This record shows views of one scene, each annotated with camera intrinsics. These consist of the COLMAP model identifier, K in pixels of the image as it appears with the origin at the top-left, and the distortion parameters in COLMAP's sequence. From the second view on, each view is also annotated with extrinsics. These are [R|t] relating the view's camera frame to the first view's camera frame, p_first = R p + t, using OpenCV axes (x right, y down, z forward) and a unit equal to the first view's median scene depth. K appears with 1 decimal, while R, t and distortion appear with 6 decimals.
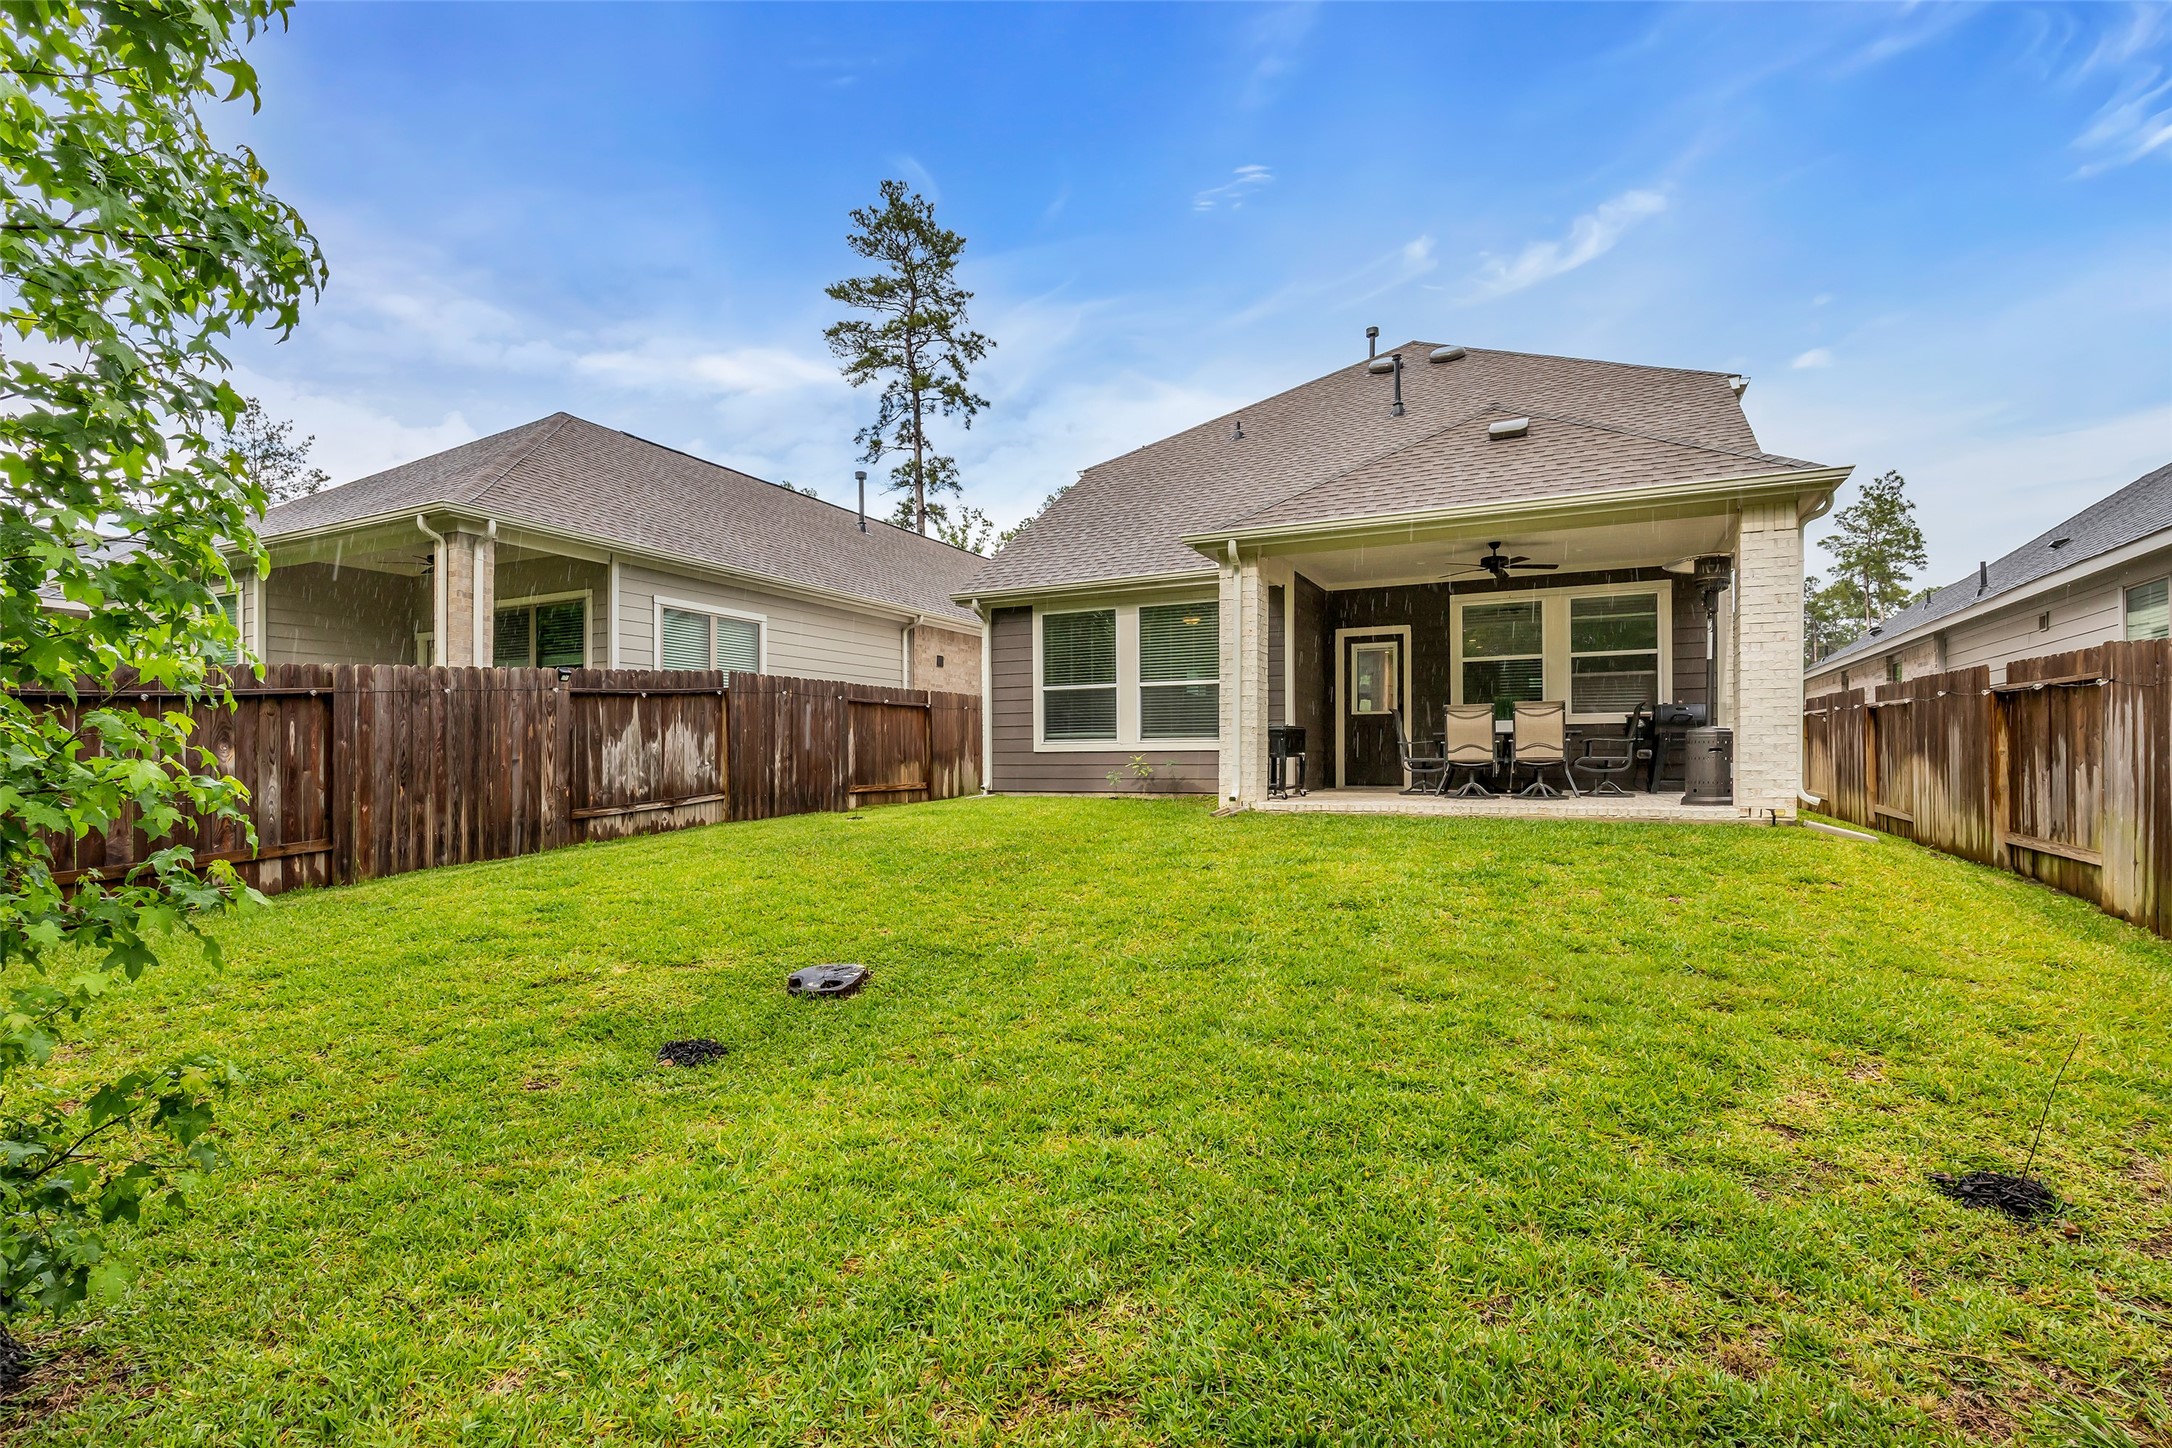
lens RADIAL K [[984.7, 0, 1067.6], [0, 984.7, 730.0], [0, 0, 1]] dist [-0.002260, -0.000281]
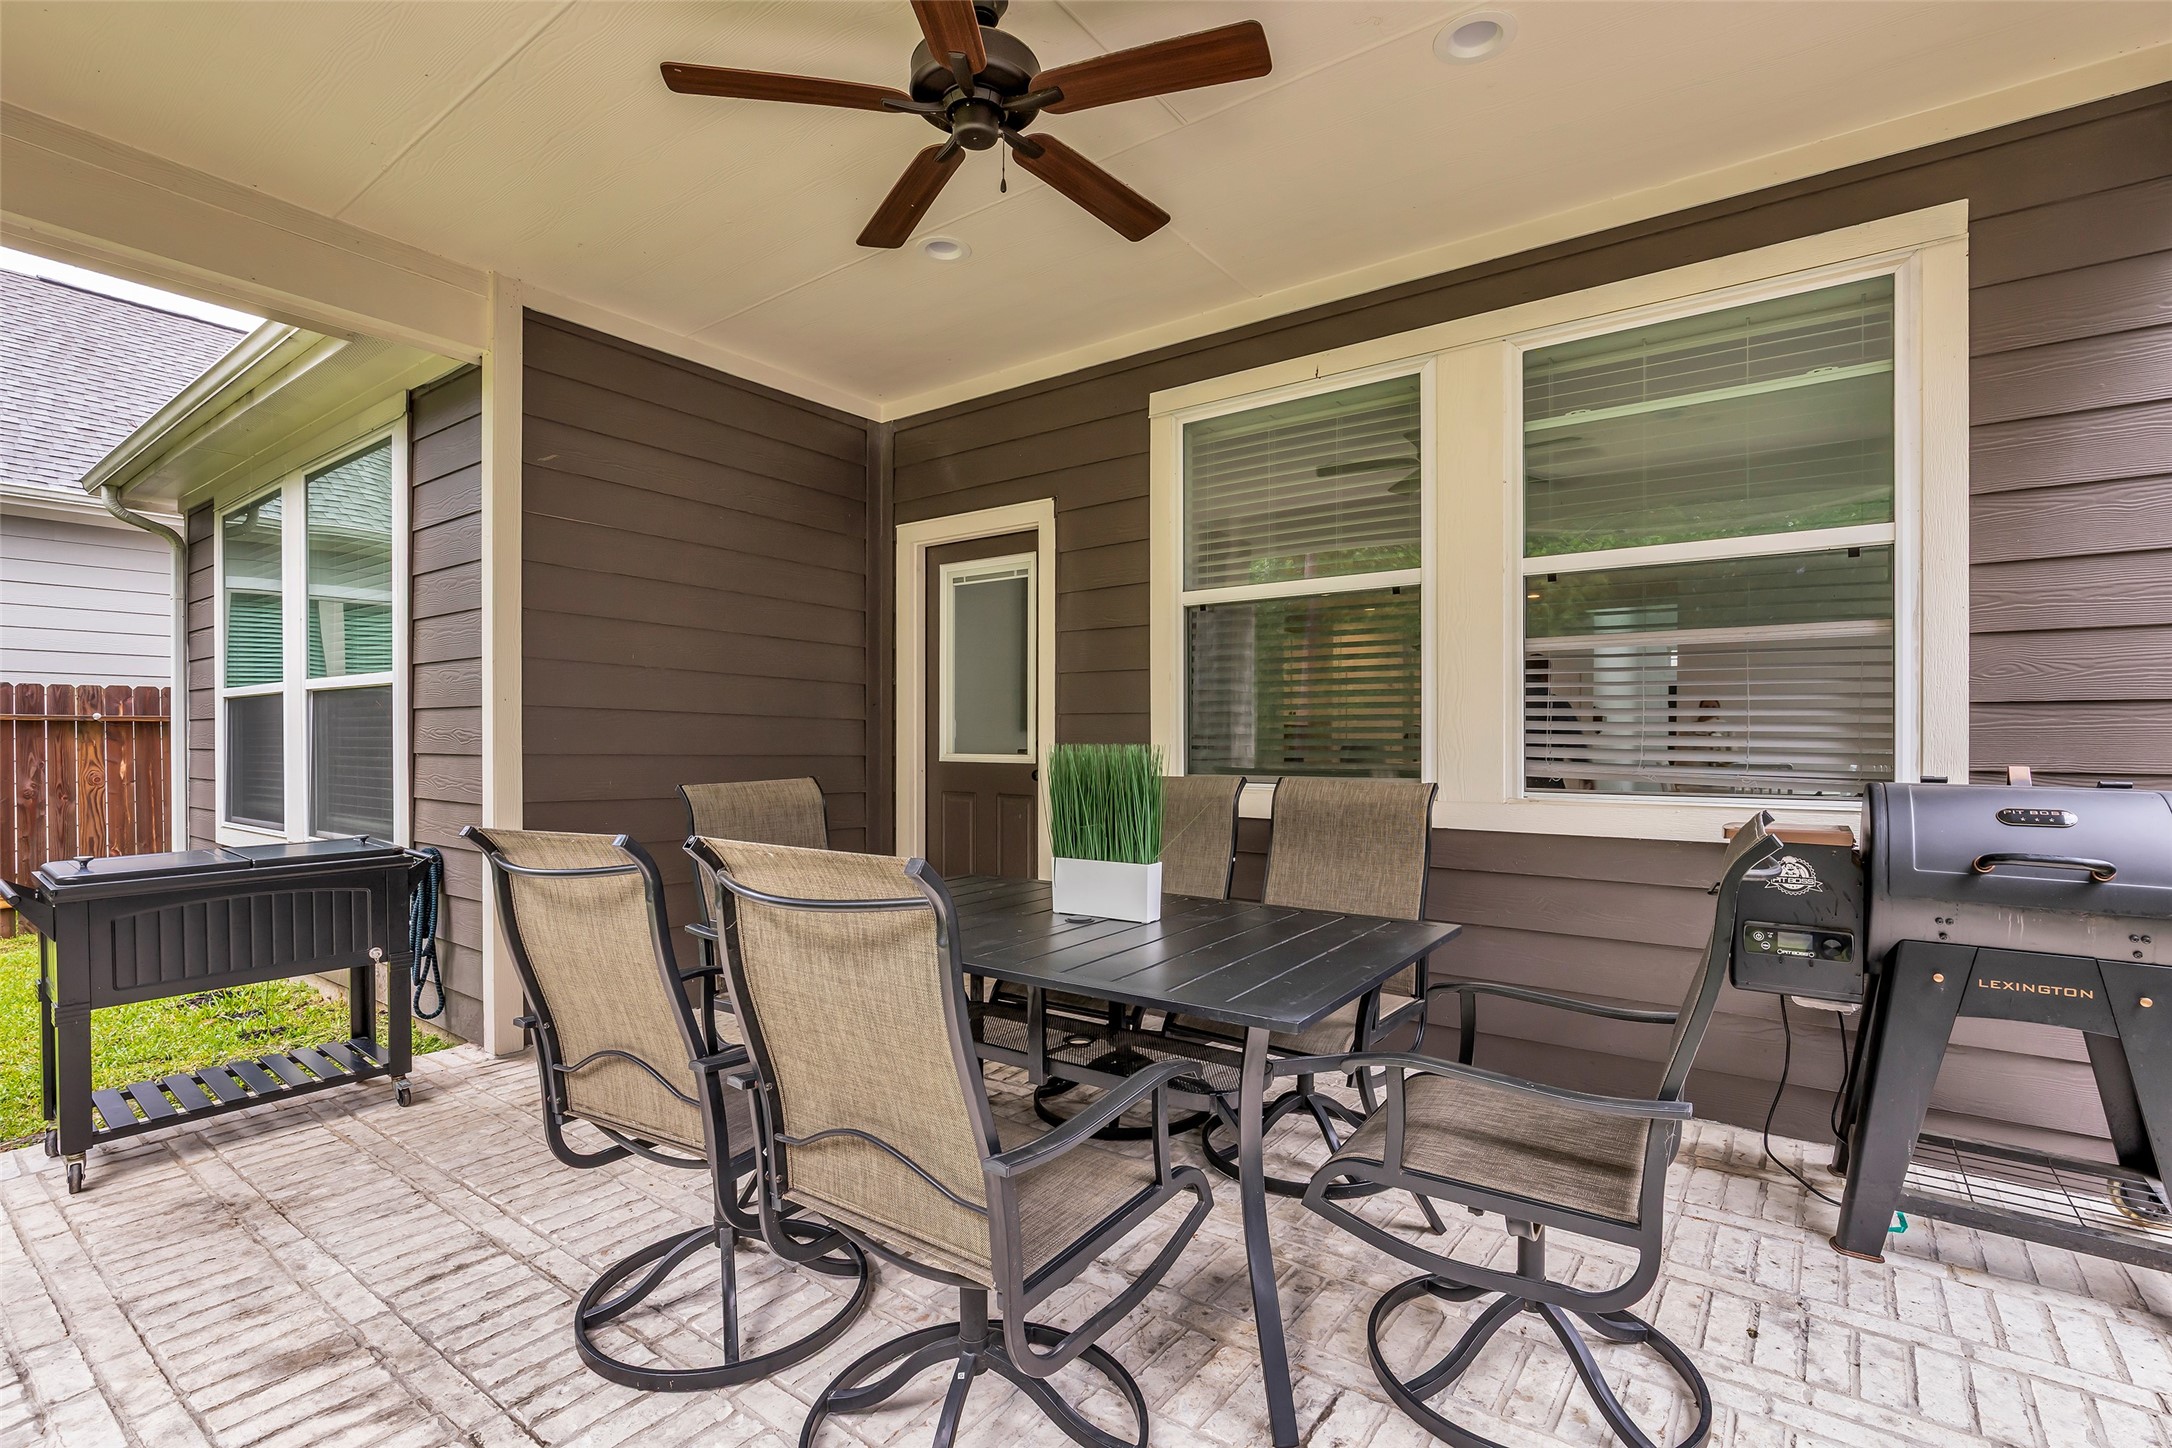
lens RADIAL K [[984.7, 0, 1102.6], [0, 984.7, 722.7], [0, 0, 1]] dist [-0.002260, -0.000281]
pose [[0.985350, 0.003696, -0.170502, 0.444118], [-0.003151, 0.999989, 0.003469, -0.035762], [0.170513, -0.002881, 0.985351, 0.722835]]
